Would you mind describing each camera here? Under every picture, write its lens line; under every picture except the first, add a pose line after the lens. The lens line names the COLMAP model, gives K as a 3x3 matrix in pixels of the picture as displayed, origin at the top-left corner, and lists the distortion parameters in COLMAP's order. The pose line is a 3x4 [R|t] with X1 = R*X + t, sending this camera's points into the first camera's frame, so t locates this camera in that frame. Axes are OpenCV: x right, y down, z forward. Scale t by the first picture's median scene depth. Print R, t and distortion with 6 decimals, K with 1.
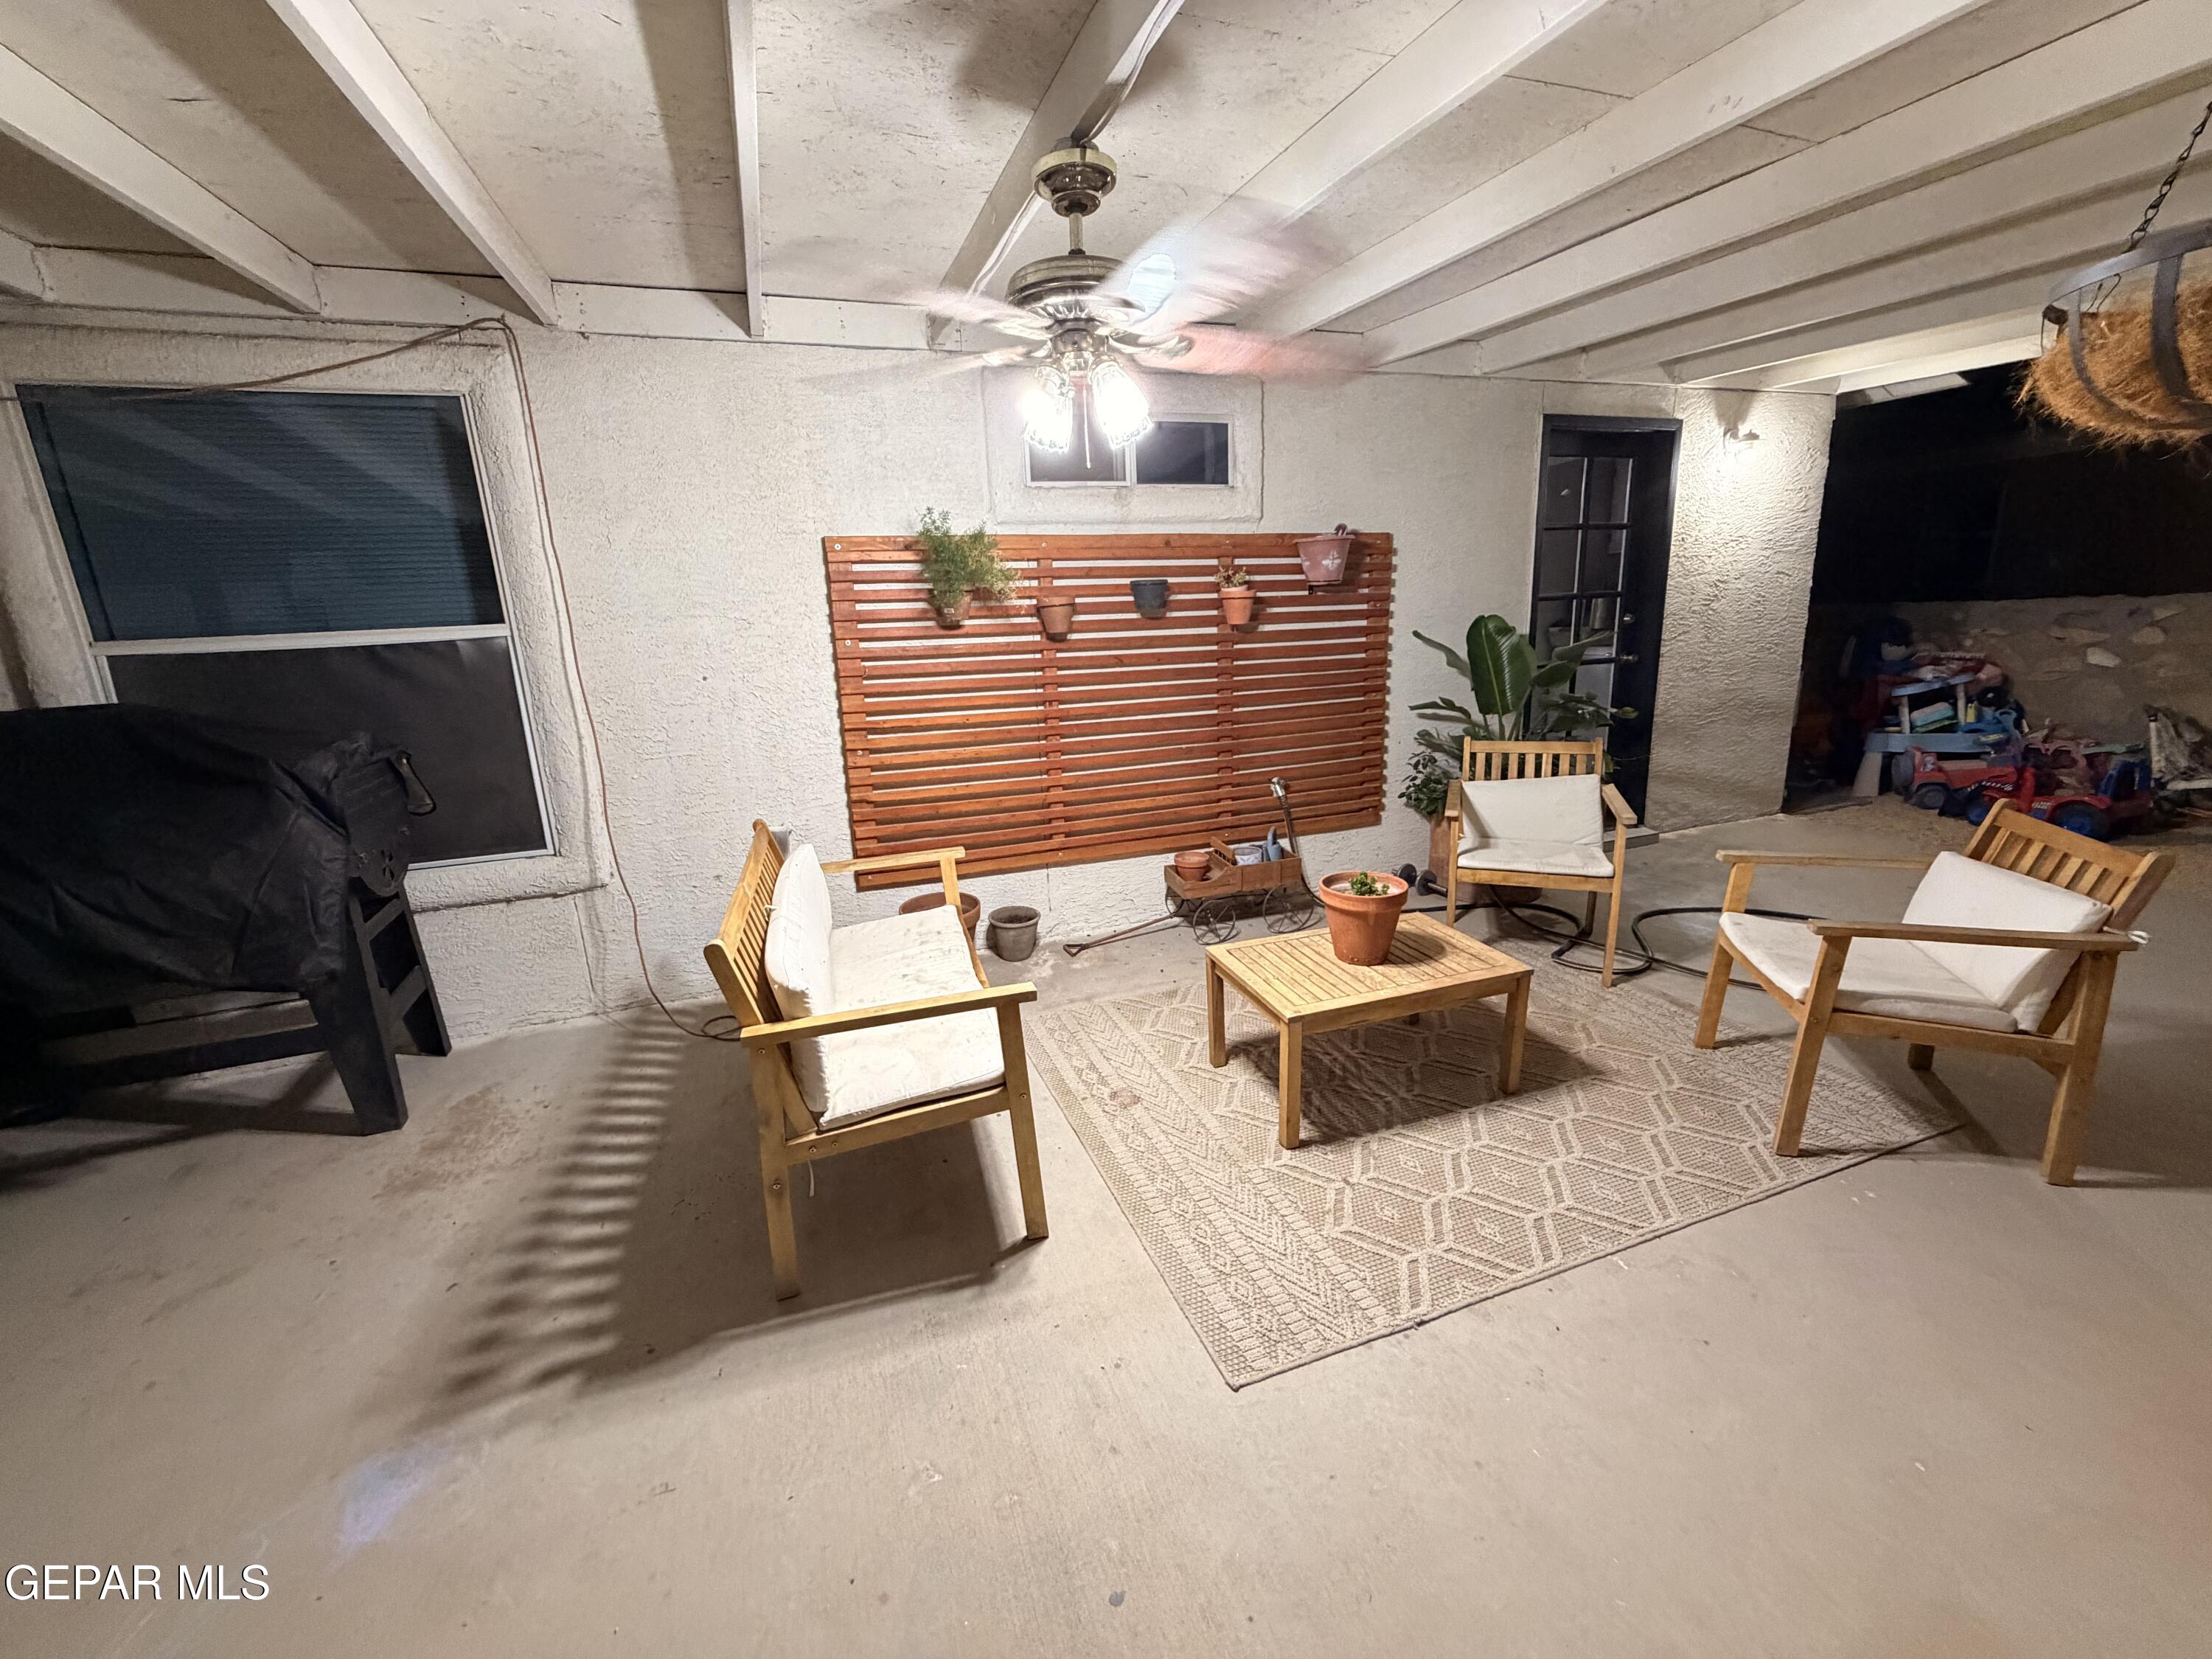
lens RADIAL K [[880.9, 0, 1102.5], [0, 880.9, 833.9], [0, 0, 1]] dist [-0.001022, 0.000082]
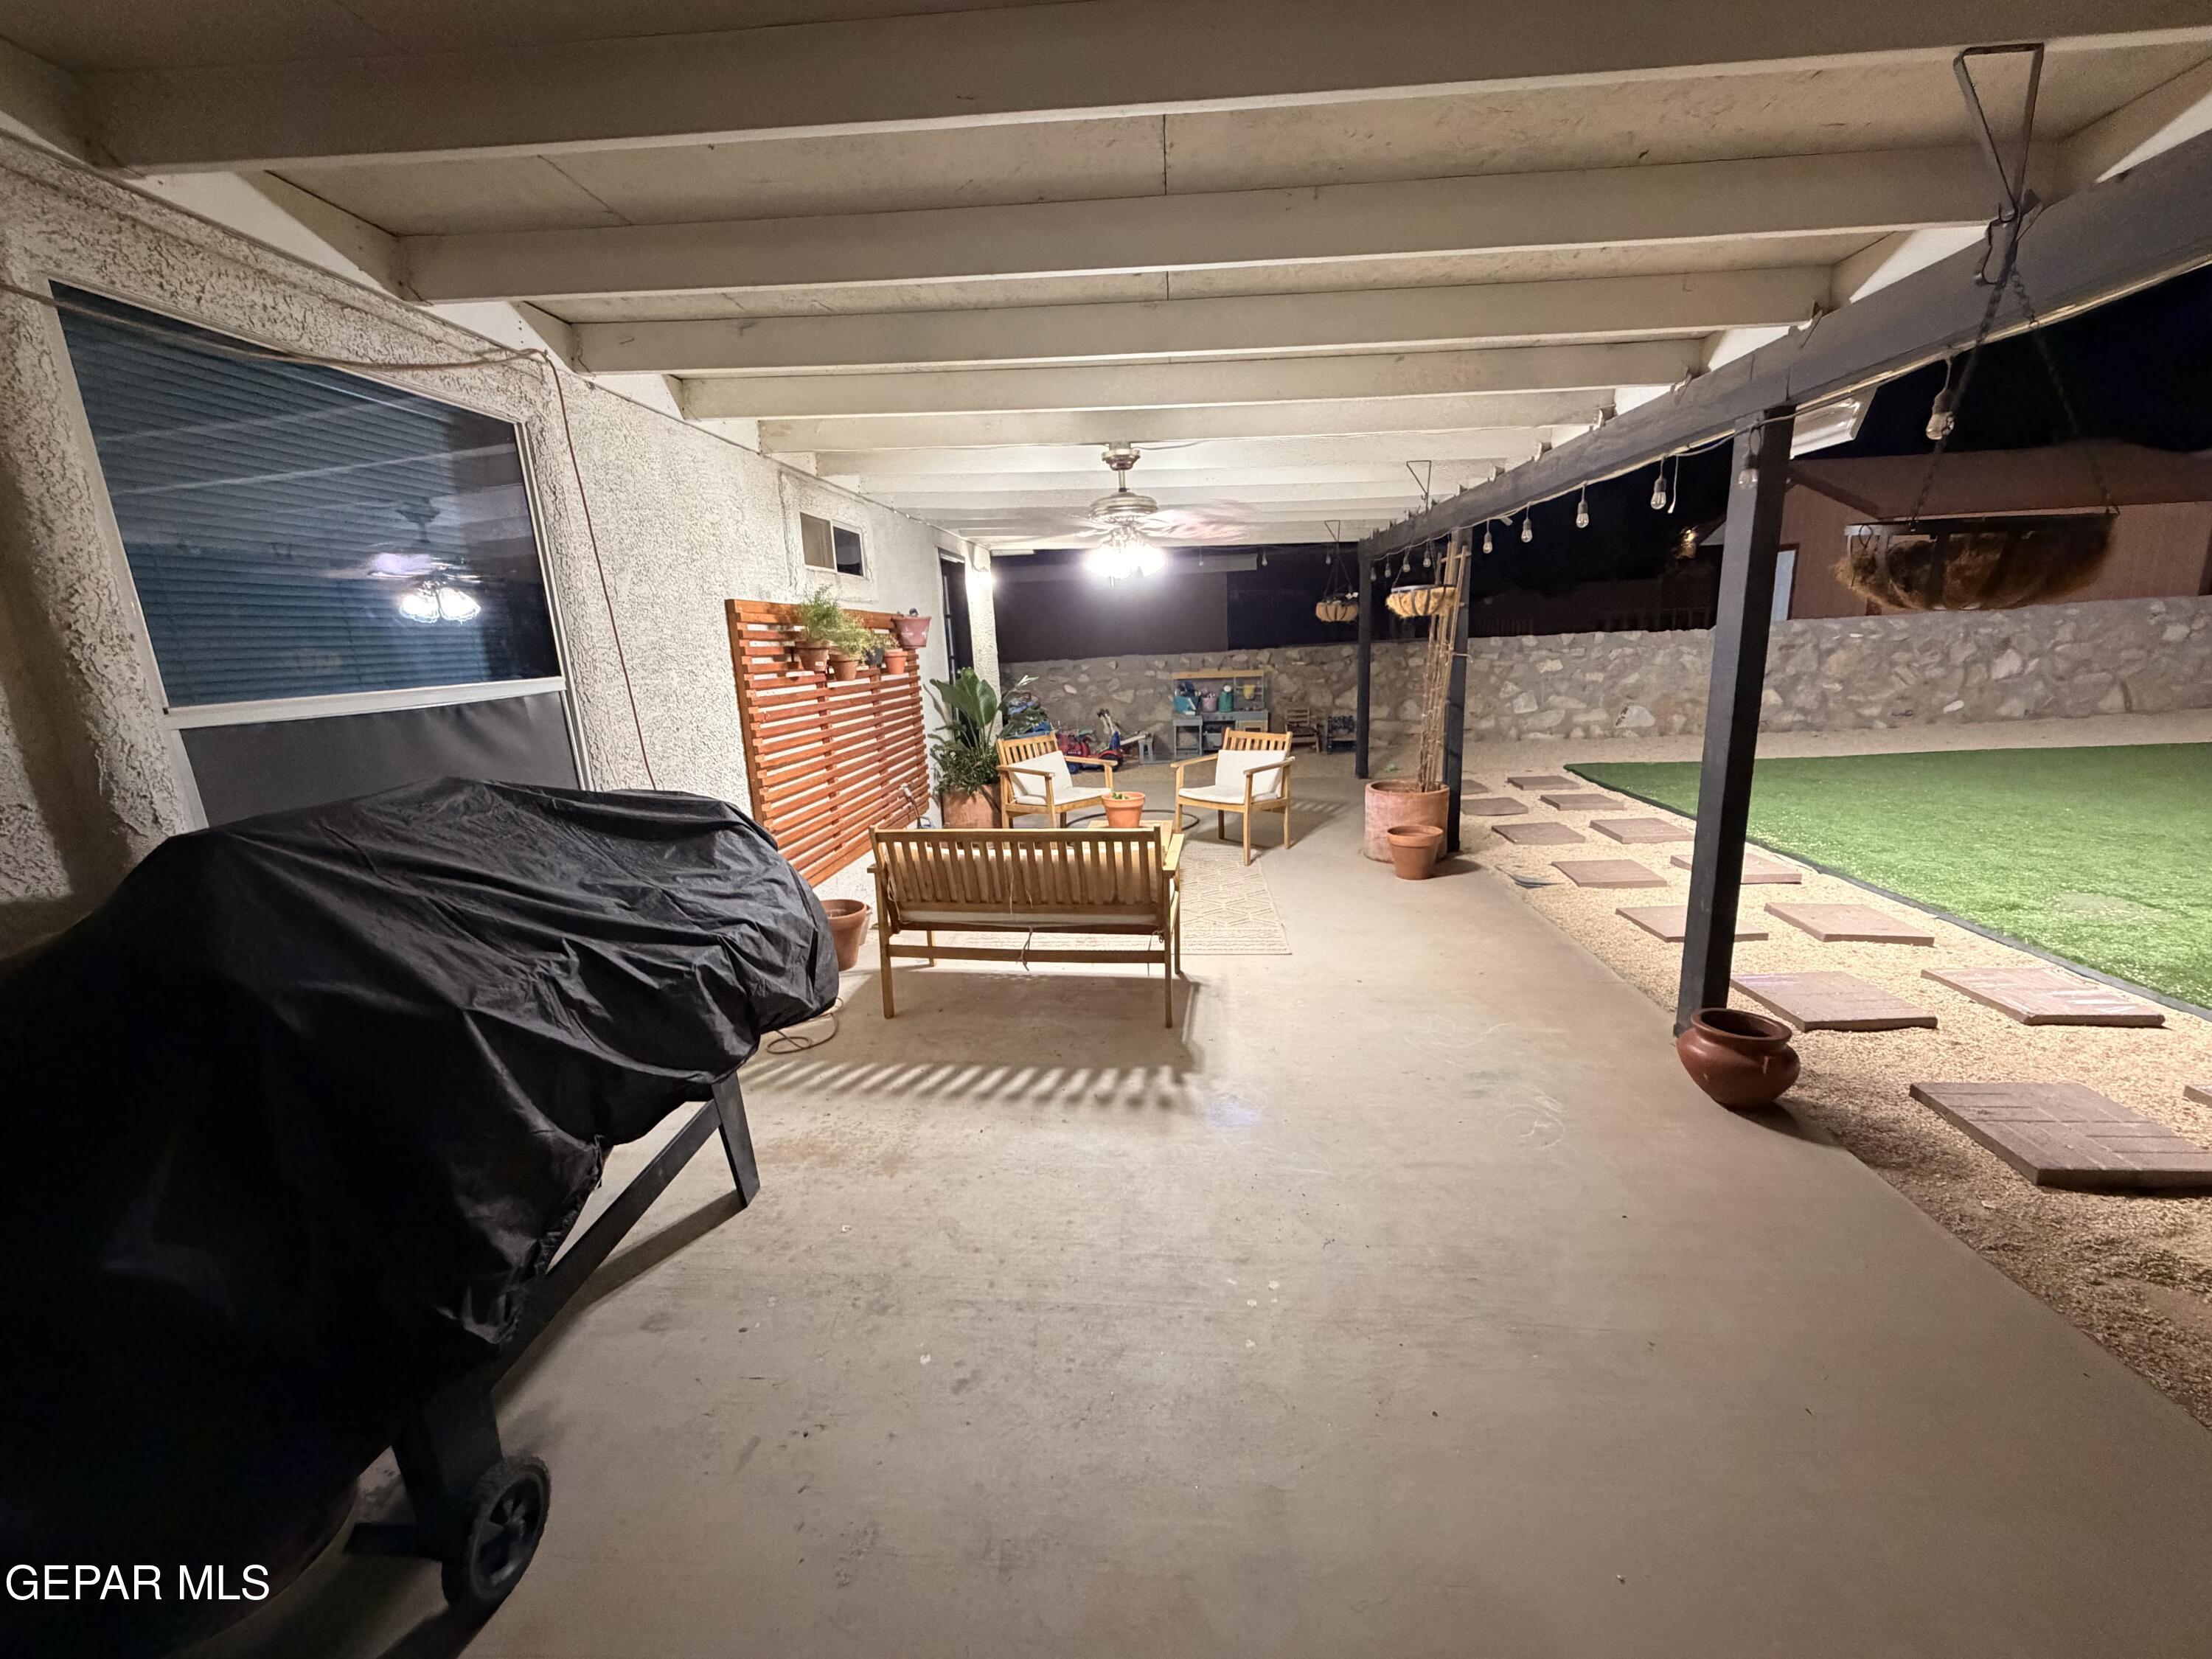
lens RADIAL K [[880.9, 0, 1102.5], [0, 880.9, 833.9], [0, 0, 1]] dist [-0.001022, 0.000082]
pose [[0.419223, -0.175193, 0.890819, -1.424811], [0.247593, 0.966074, 0.073474, -0.016234], [-0.873470, 0.189759, 0.448377, 0.168686]]
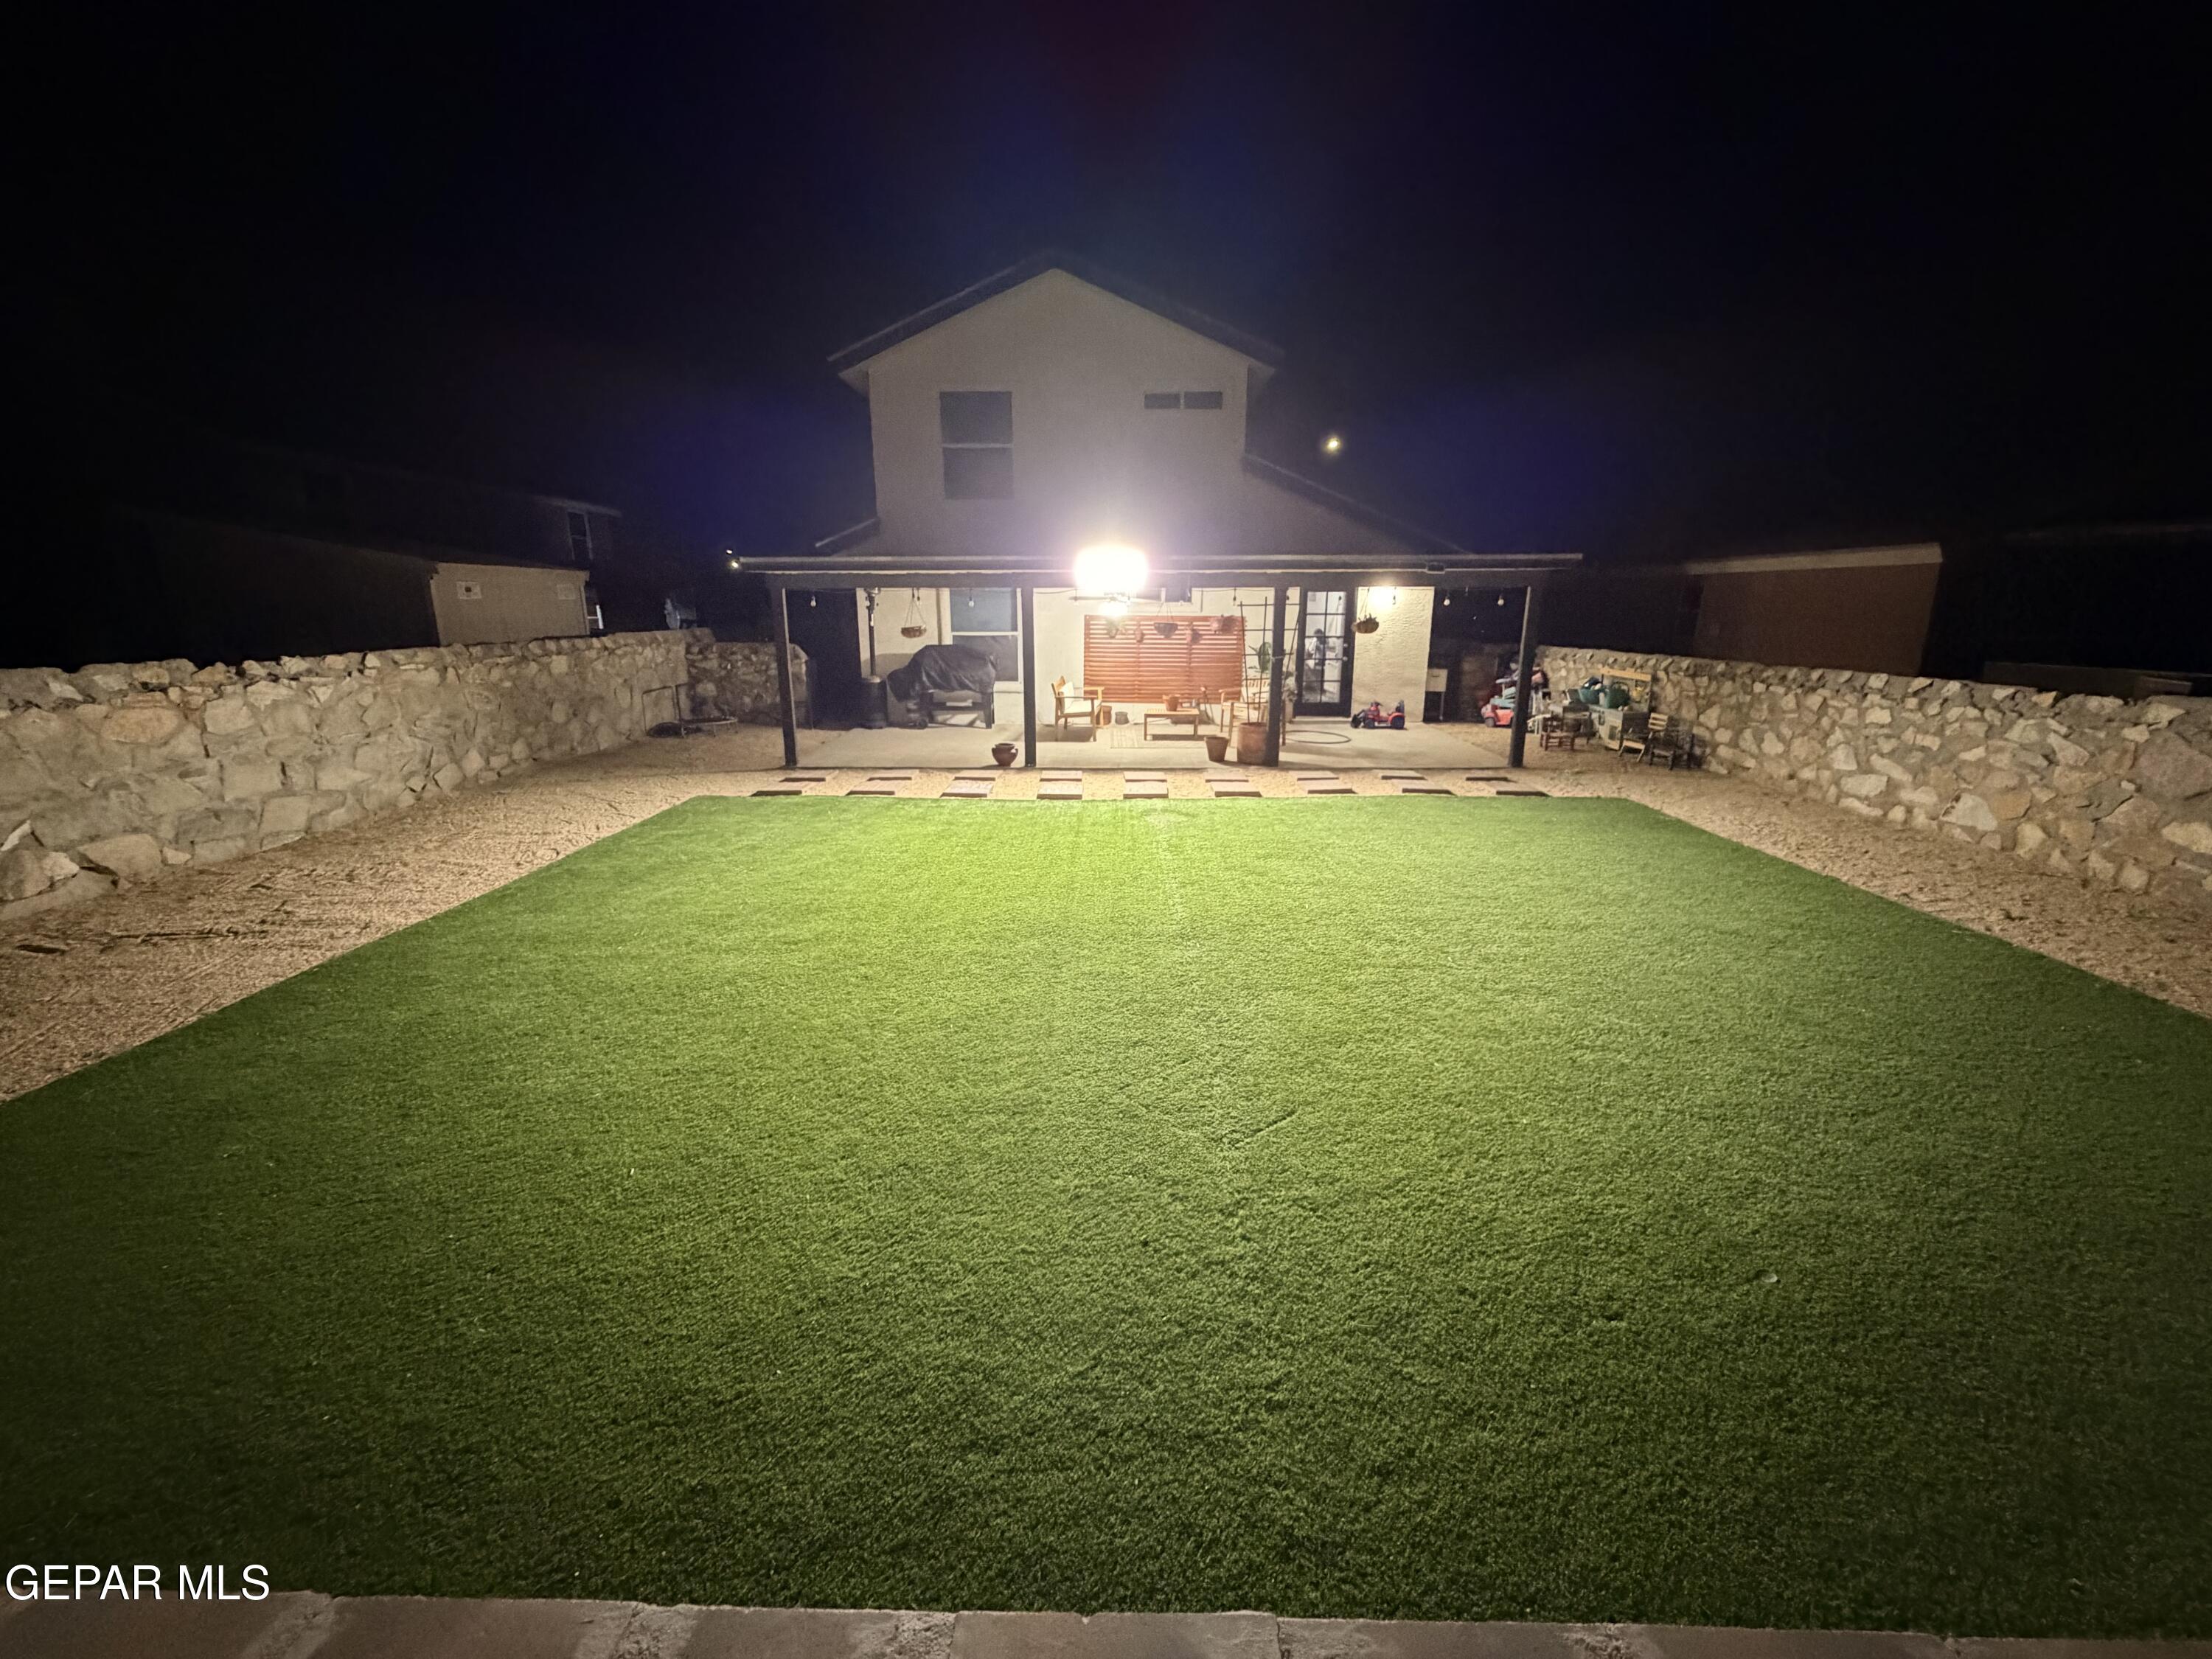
lens RADIAL K [[880.9, 0, 1102.5], [0, 880.9, 833.9], [0, 0, 1]] dist [-0.001022, 0.000082]
pose [[0.930811, 0.133706, -0.340167, 1.674734], [-0.127967, 0.990997, 0.039361, 0.662866], [0.342368, 0.006892, 0.939541, -3.687287]]
